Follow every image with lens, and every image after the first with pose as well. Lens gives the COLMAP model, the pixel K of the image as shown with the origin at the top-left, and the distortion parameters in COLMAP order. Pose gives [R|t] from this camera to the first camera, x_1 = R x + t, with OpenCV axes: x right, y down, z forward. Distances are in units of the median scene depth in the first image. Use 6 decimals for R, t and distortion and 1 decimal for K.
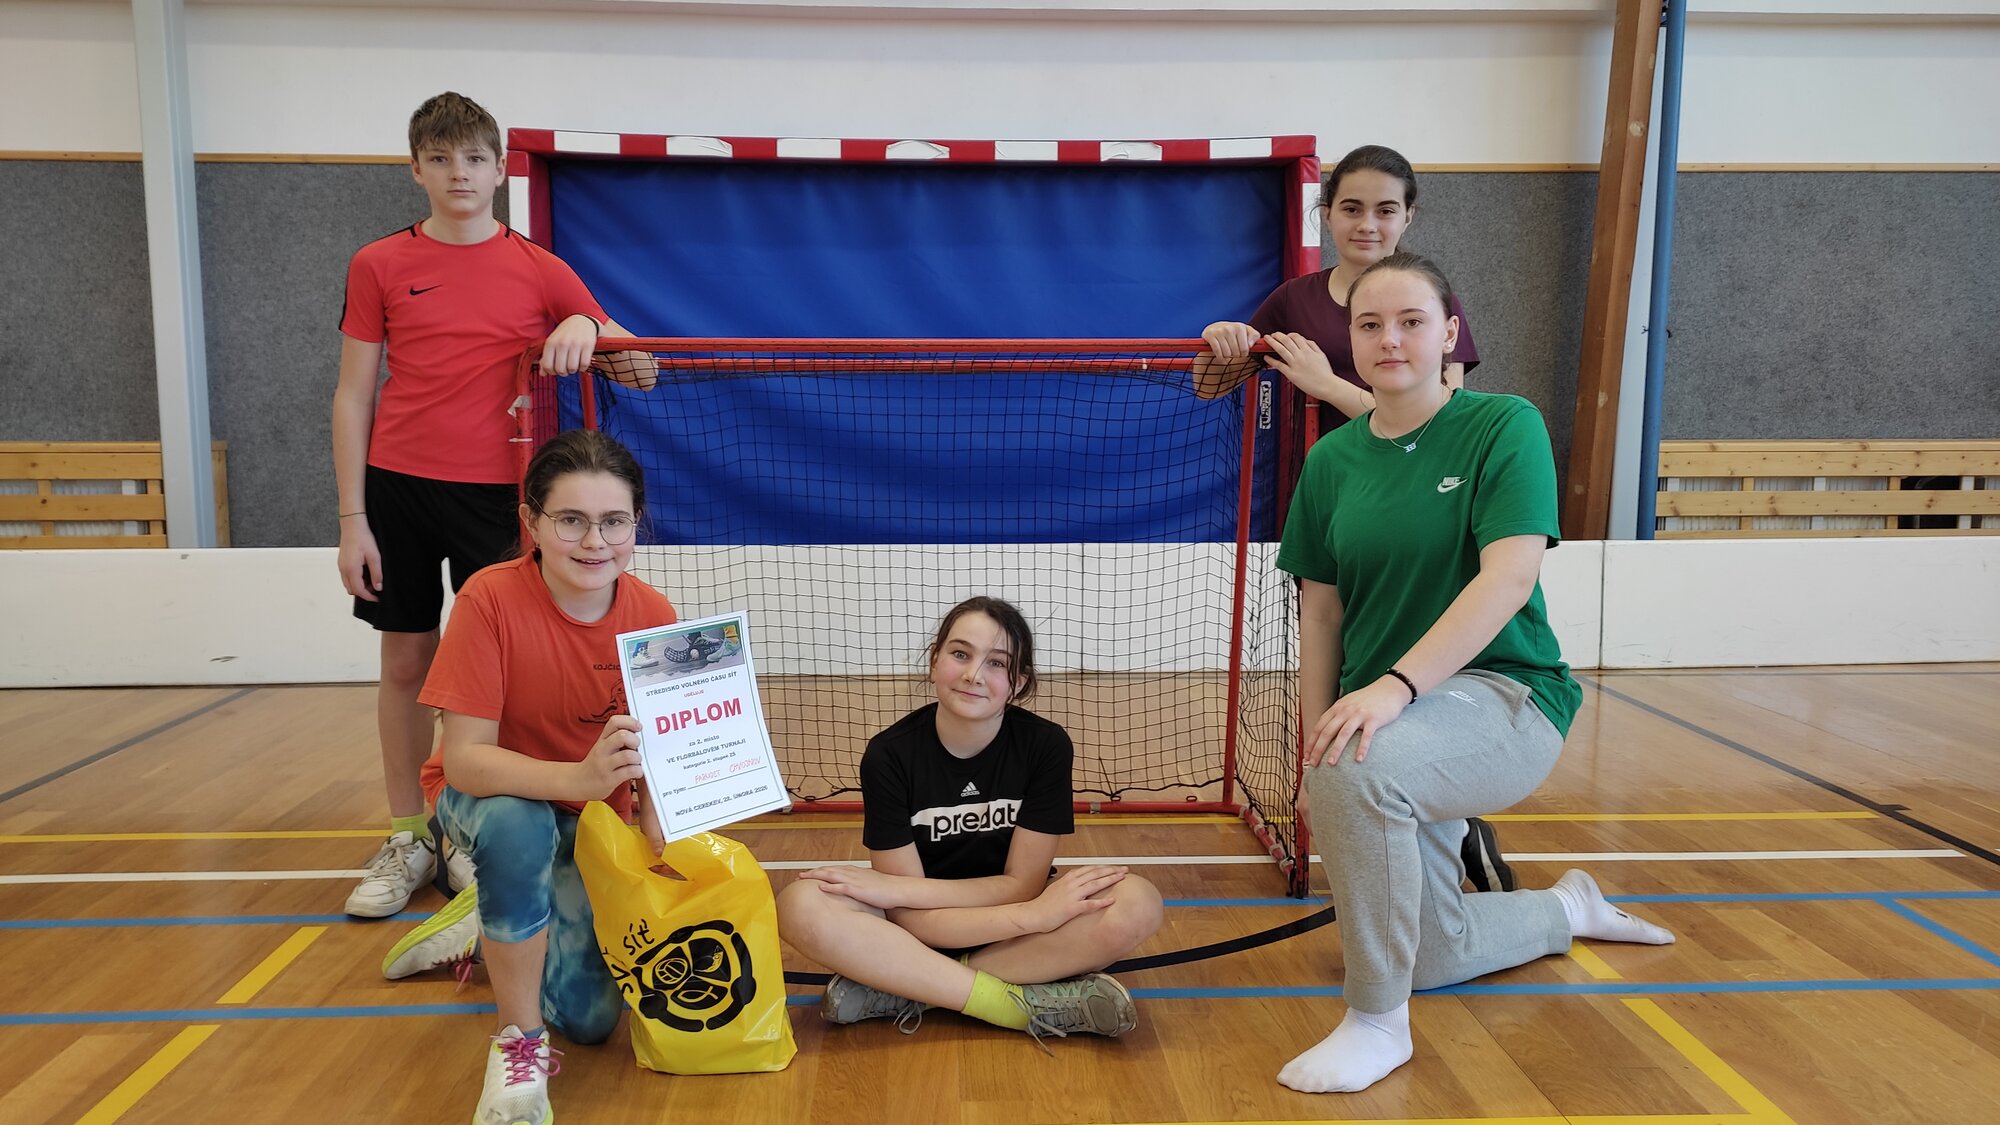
lens RADIAL K [[1447.1, 0, 975.4], [0, 1447.1, 560.6], [0, 0, 1]] dist [0.009261, 0.001767]
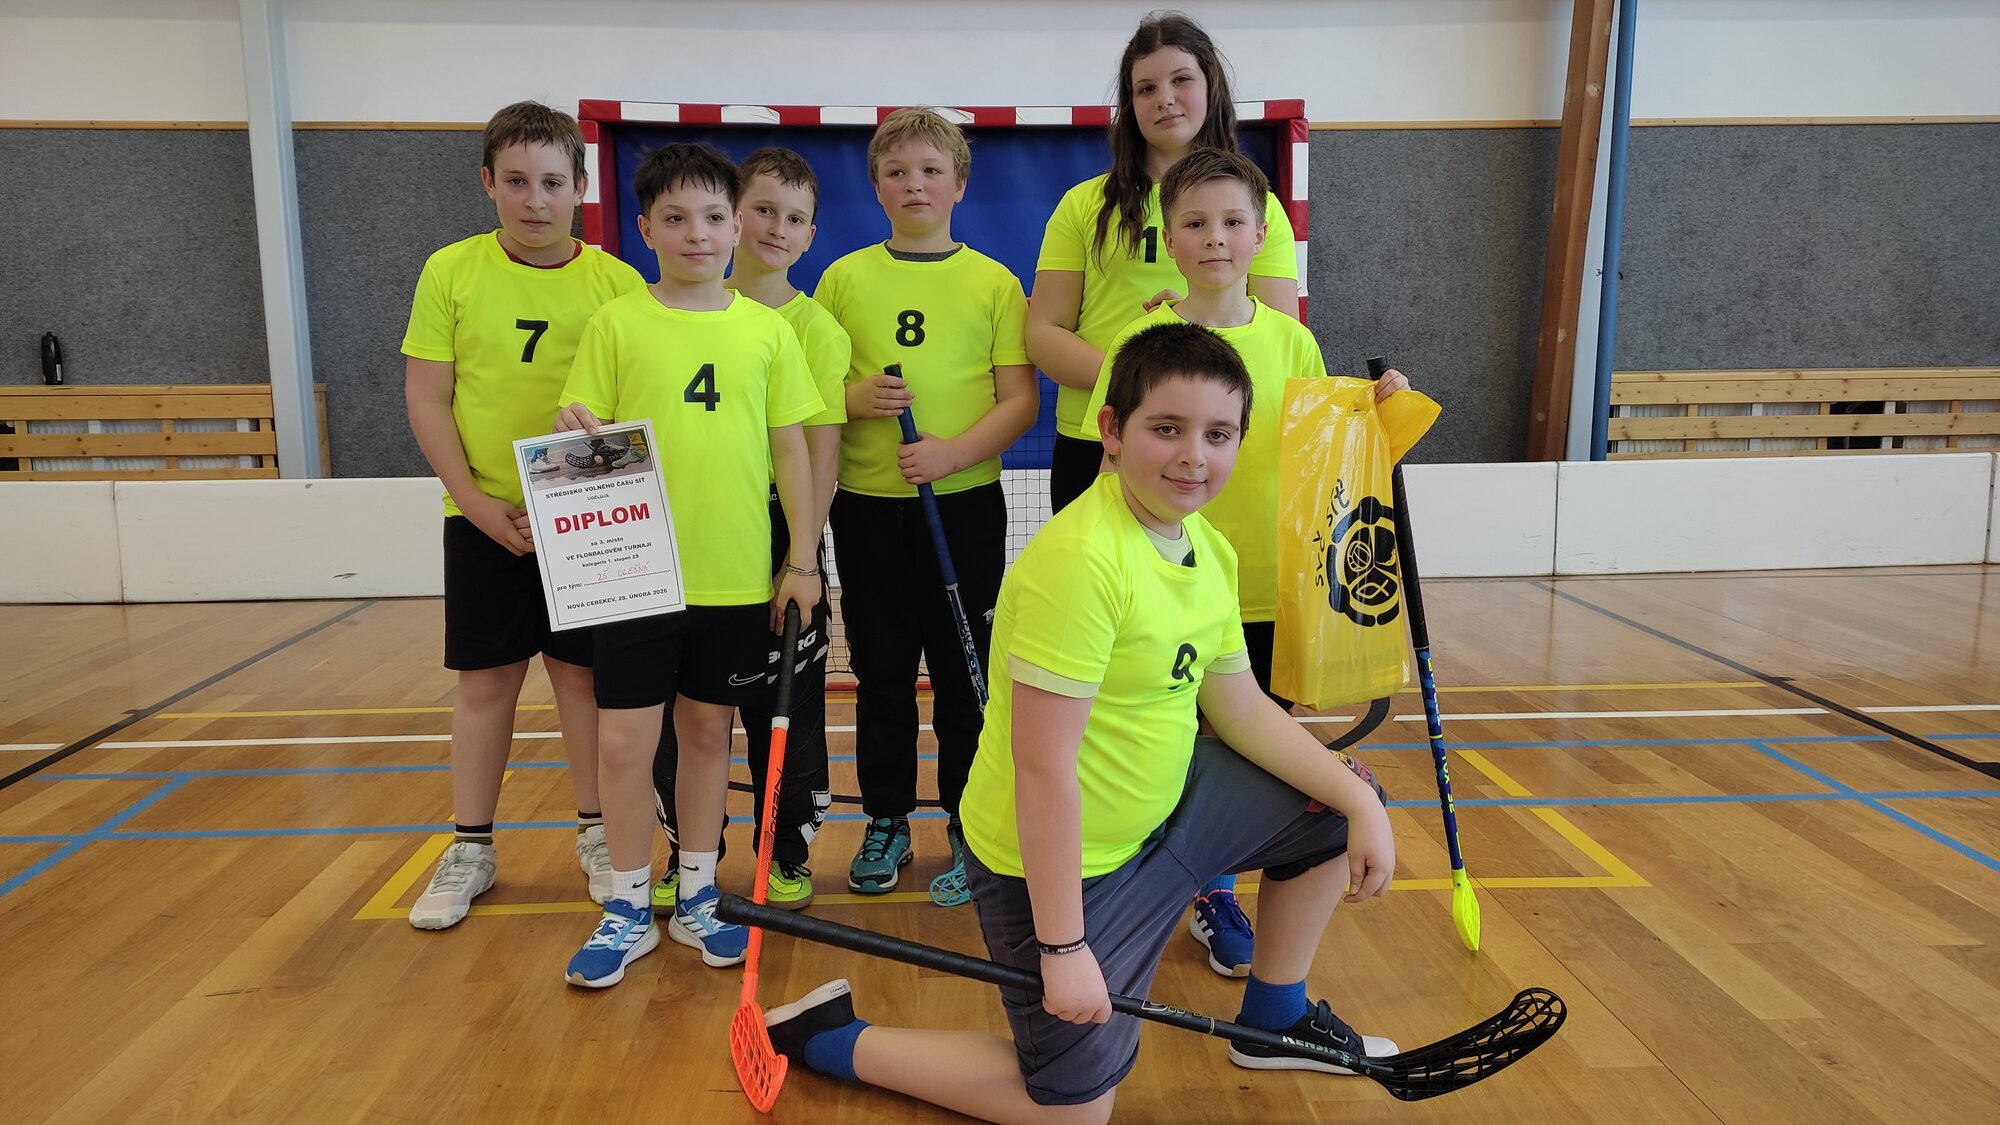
lens RADIAL K [[1419.0, 0, 981.7], [0, 1419.0, 551.5], [0, 0, 1]] dist [0.055123, -0.060554]
pose [[0.999954, -0.008877, 0.003642, -0.018859], [0.008723, 0.999153, 0.040218, 0.006800], [-0.003996, -0.040185, 0.999184, -0.105053]]
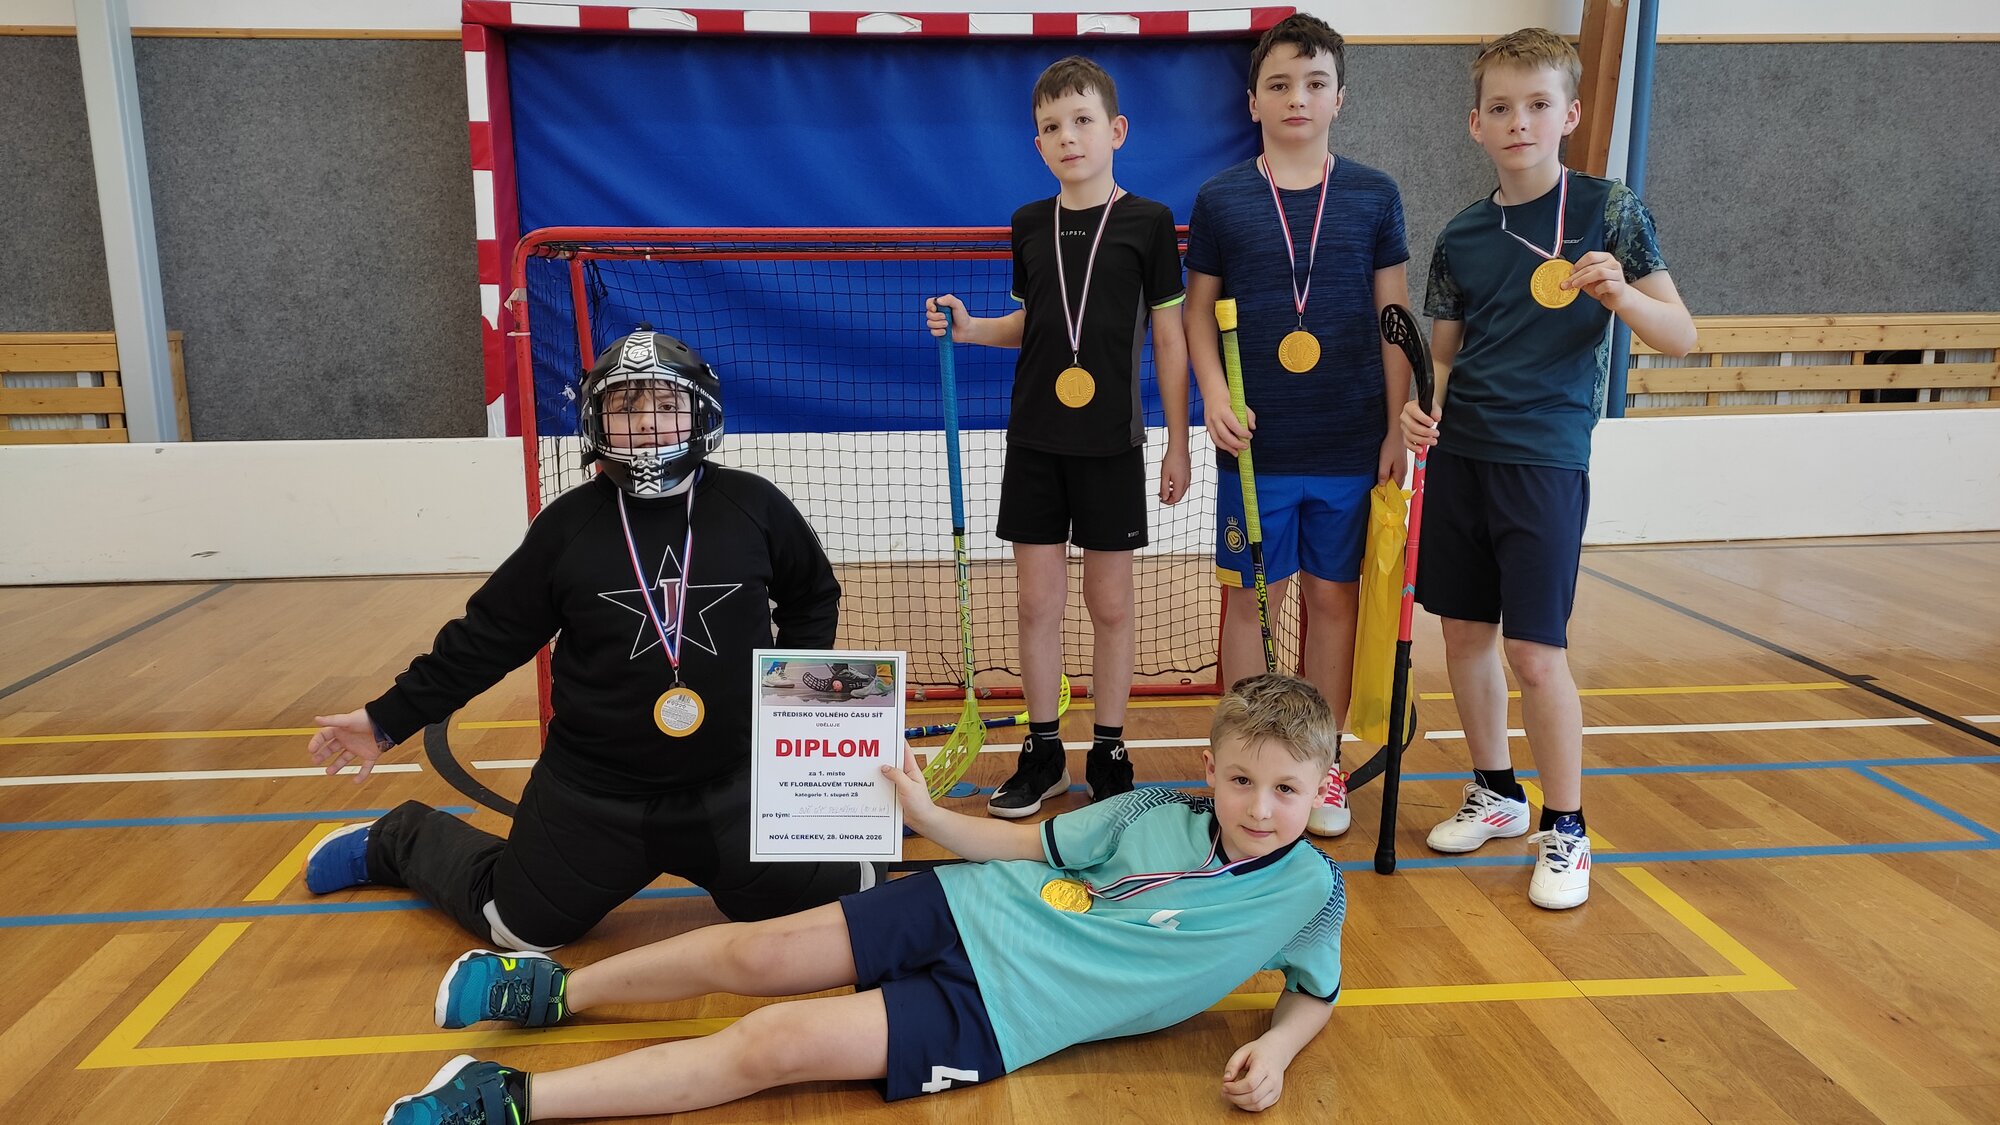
lens RADIAL K [[1451.2, 0, 973.7], [0, 1451.2, 552.6], [0, 0, 1]] dist [0.009138, 0.000210]
pose [[0.999429, -0.013719, 0.030864, -0.017245], [0.011302, 0.996953, 0.077178, -0.003352], [-0.031829, -0.076785, 0.996540, -0.002068]]
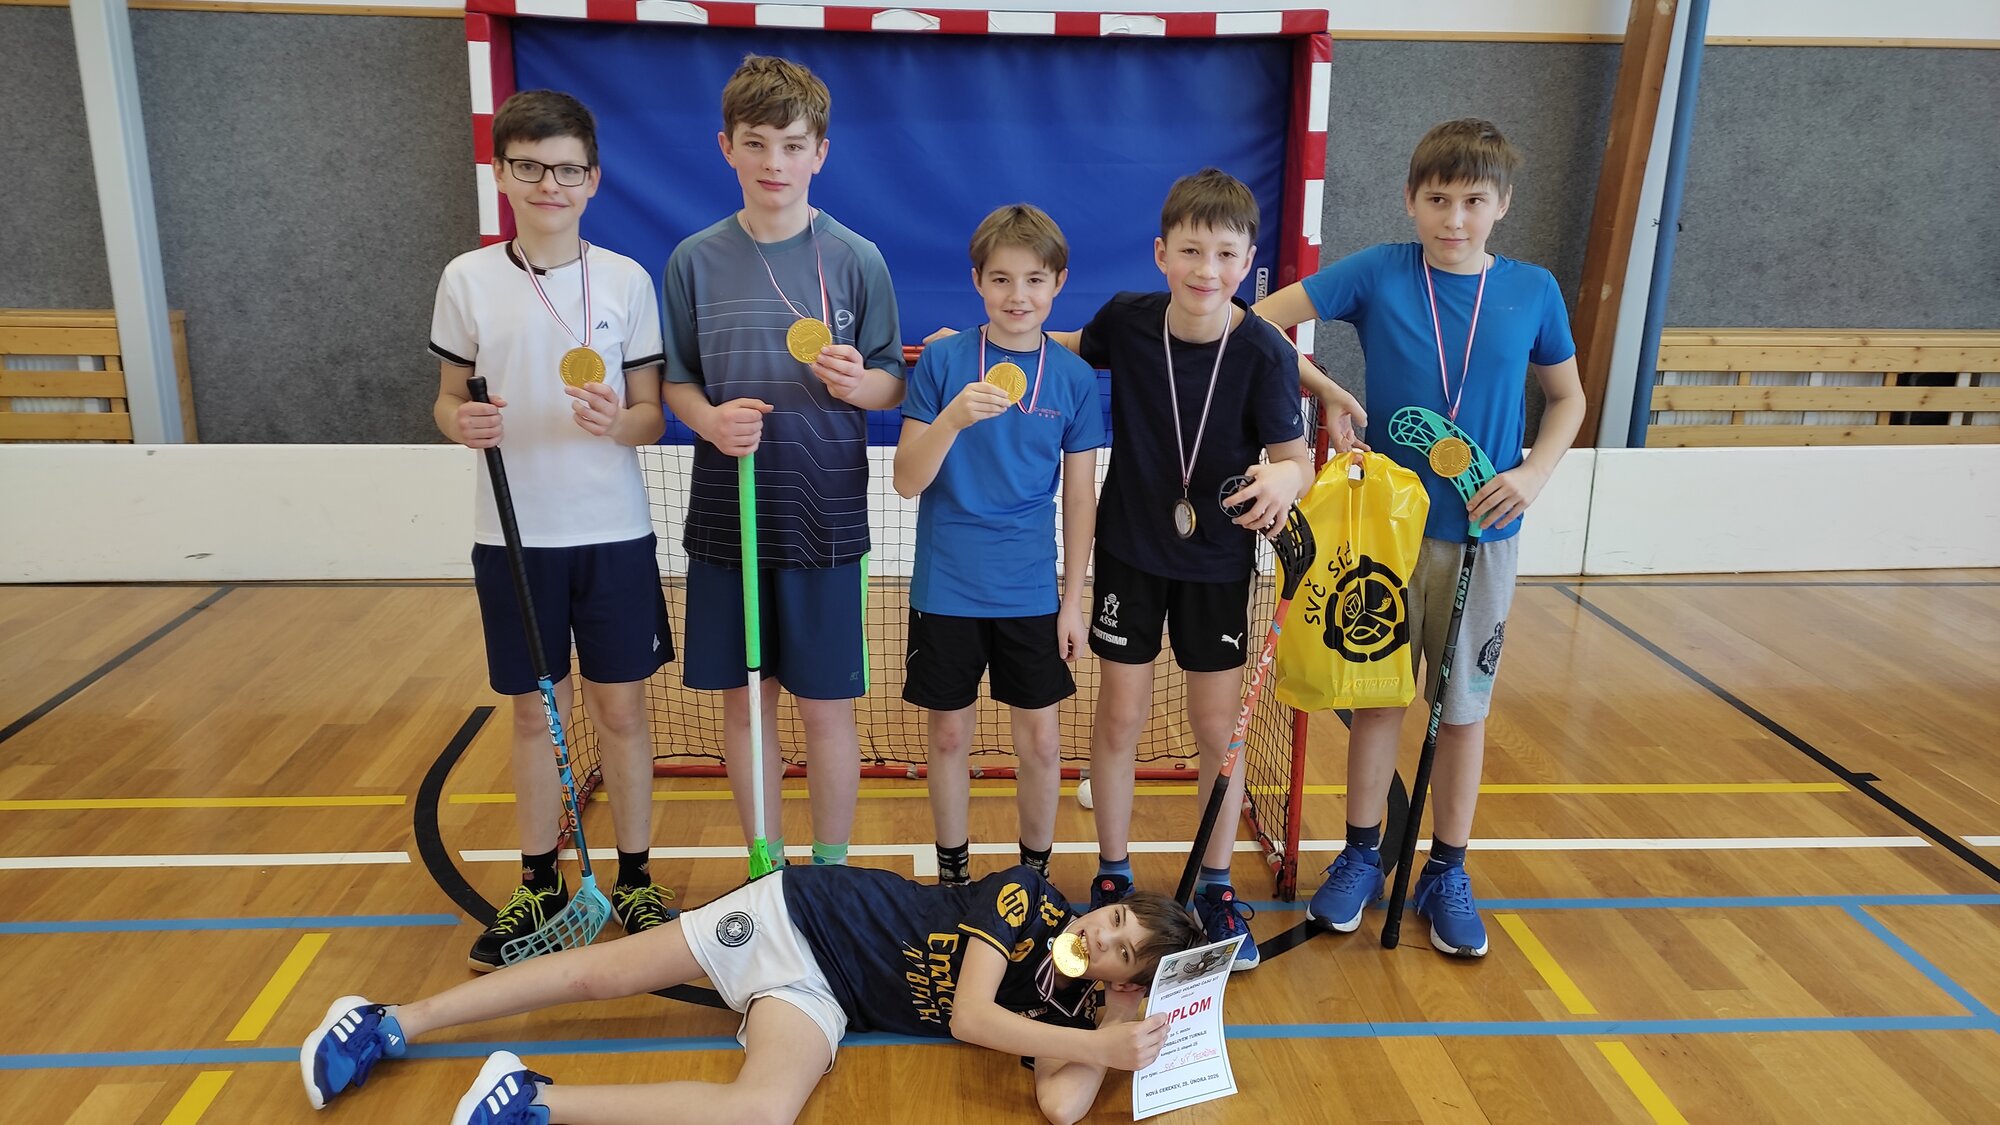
lens RADIAL K [[1451.6, 0, 973.9], [0, 1451.6, 557.8], [0, 0, 1]] dist [0.003245, 0.011426]
pose [[0.999725, 0.013082, 0.019483, -0.009352], [-0.015863, 0.988521, 0.150251, -0.074922], [-0.017293, -0.150519, 0.988456, 0.013321]]
